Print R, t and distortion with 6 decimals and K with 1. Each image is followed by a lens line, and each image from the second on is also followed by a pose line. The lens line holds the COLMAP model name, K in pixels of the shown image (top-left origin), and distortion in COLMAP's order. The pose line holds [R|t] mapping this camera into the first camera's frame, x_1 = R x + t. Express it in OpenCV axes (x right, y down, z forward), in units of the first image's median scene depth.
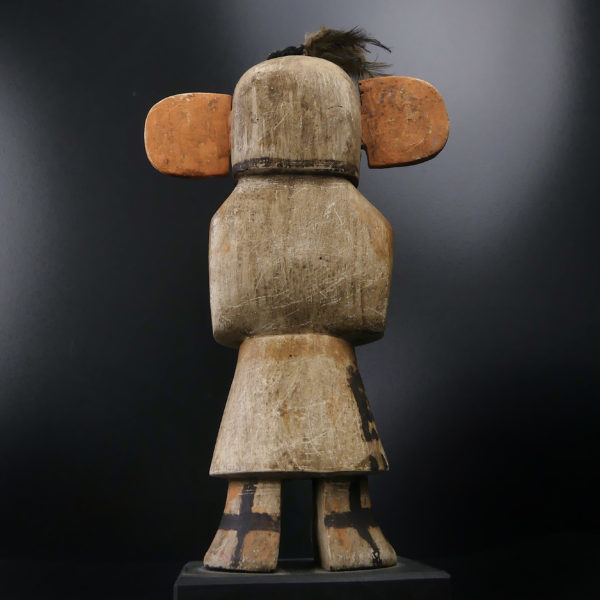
lens RADIAL K [[765.8, 0, 307.8], [0, 765.8, 224.7], [0, 0, 1]] dist [-0.023780, -0.003918]
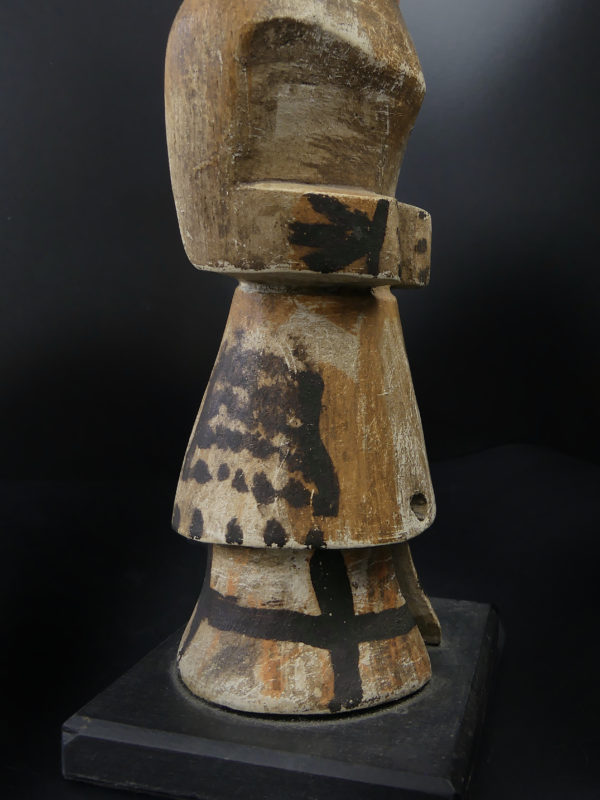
lens RADIAL K [[815.3, 0, 309.3], [0, 815.3, 416.2], [0, 0, 1]] dist [-0.047437, 0.014376]
pose [[-0.403959, 0.126772, -0.905950, 0.532975], [0.309303, 0.950951, -0.004848, 0.247585], [0.860900, -0.282172, -0.423356, 1.237074]]
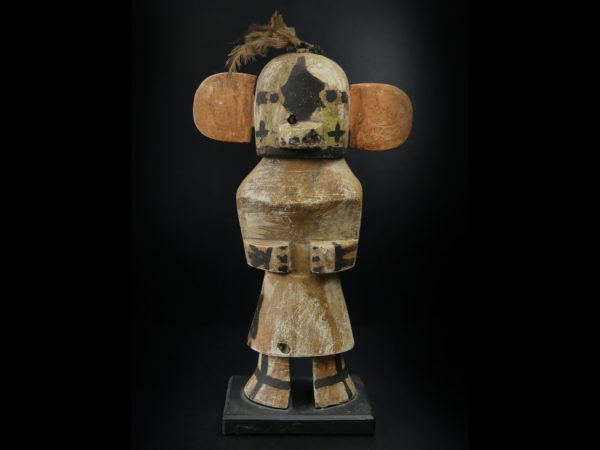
lens RADIAL K [[811.7, 0, 286.1], [0, 811.7, 226.1], [0, 0, 1]] dist [-0.010212, -0.010854]
pose [[-0.993566, -0.005286, 0.113128, -0.171142], [-0.026129, 0.982660, -0.183566, 0.383283], [-0.110196, -0.185340, -0.976476, 2.666270]]
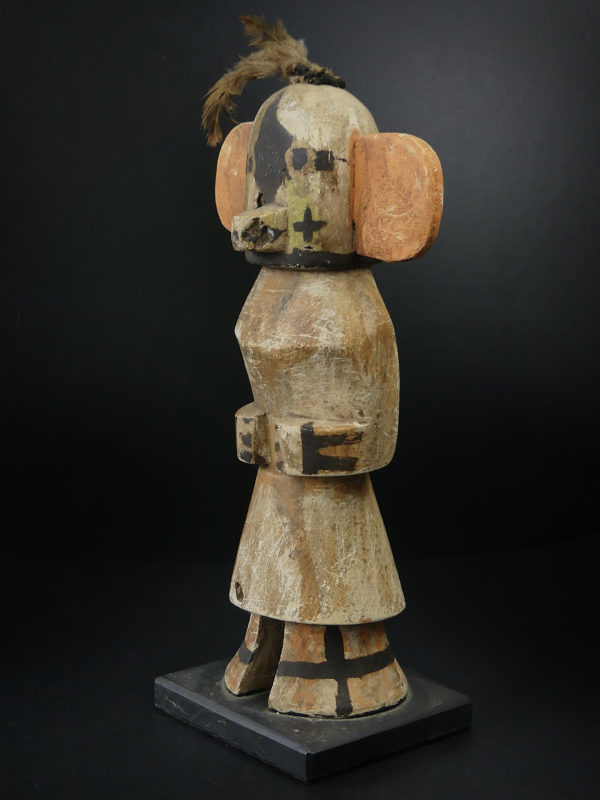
lens RADIAL K [[1453.9, 0, 300.0], [0, 1453.9, 400.0], [0, 0, 1]] dist [-0.010179, -0.072429]
pose [[-0.529966, -0.109236, 0.840954, -1.418219], [-0.264424, 0.963514, -0.041483, 0.163064], [-0.805739, -0.244353, -0.539514, 1.958171]]
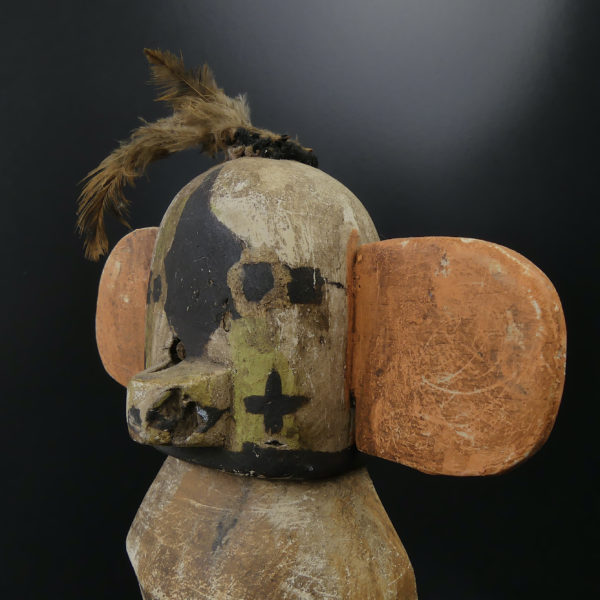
lens RADIAL K [[767.0, 0, 297.5], [0, 767.0, 307.7], [0, 0, 1]] dist [-0.053915, -0.024753]
pose [[-0.692787, -0.005680, 0.721119, -0.421948], [-0.231070, 0.948994, -0.214516, -0.044526], [-0.683119, -0.315243, -0.658764, 1.457722]]
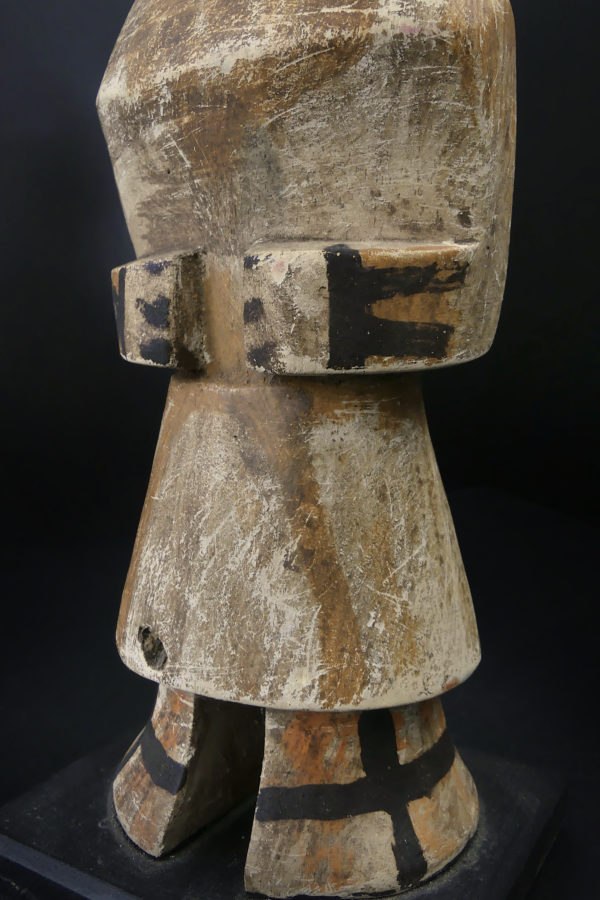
lens RADIAL K [[851.7, 0, 319.5], [0, 851.7, 497.6], [0, 0, 1]] dist [-0.042353, 0.008091]
pose [[-0.795723, -0.118663, 0.593922, -0.320748], [-0.190548, 0.979872, -0.059518, 0.256425], [-0.574905, -0.160530, -0.802318, 1.379846]]
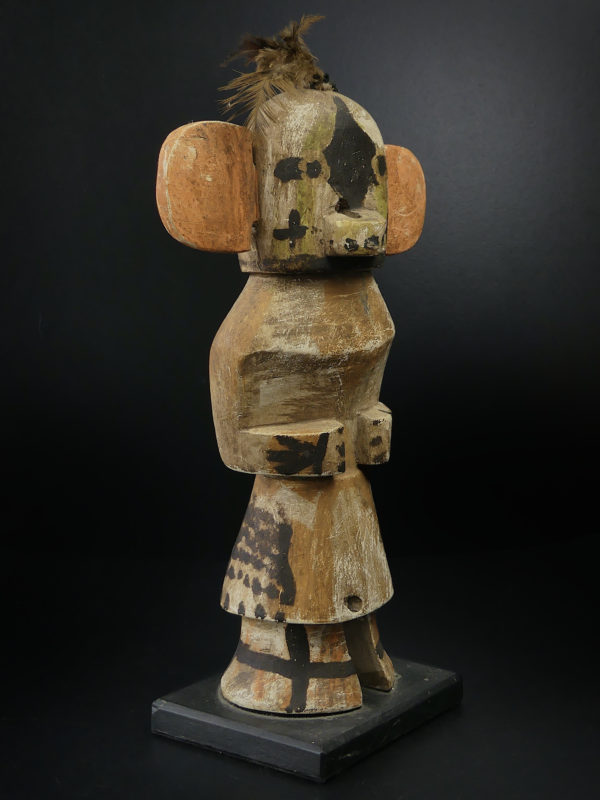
lens RADIAL K [[1453.9, 0, 300.0], [0, 1453.9, 400.0], [0, 0, 1]] dist [-0.010179, -0.072429]
pose [[-0.687484, 0.128325, -0.714772, 1.211607], [0.251611, 0.965388, -0.068686, 0.200213], [0.681218, -0.227065, -0.695977, 2.217326]]
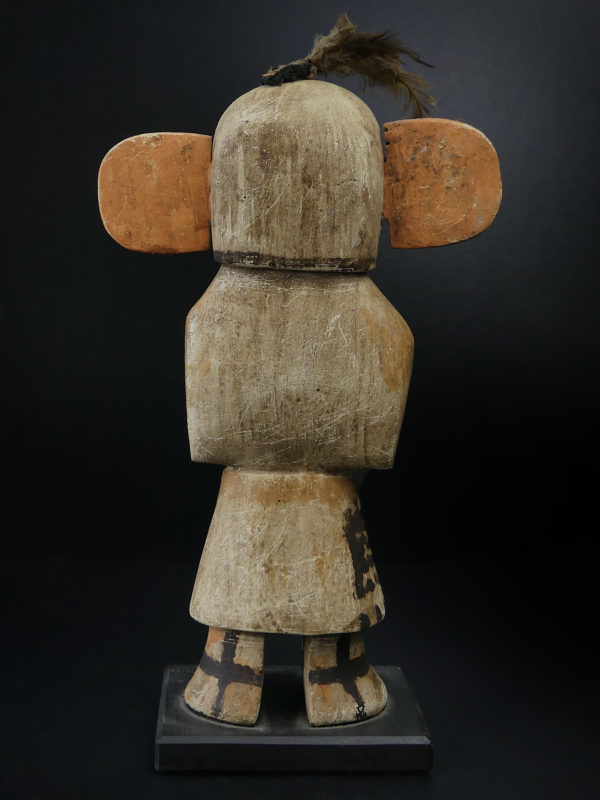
lens RADIAL K [[1453.9, 0, 300.0], [0, 1453.9, 400.0], [0, 0, 1]] dist [-0.010179, -0.072429]
pose [[0.997705, 0.045494, -0.050158, 0.076298], [-0.016723, 0.883294, 0.468521, -0.682333], [0.065619, -0.466606, 0.882028, -0.398314]]
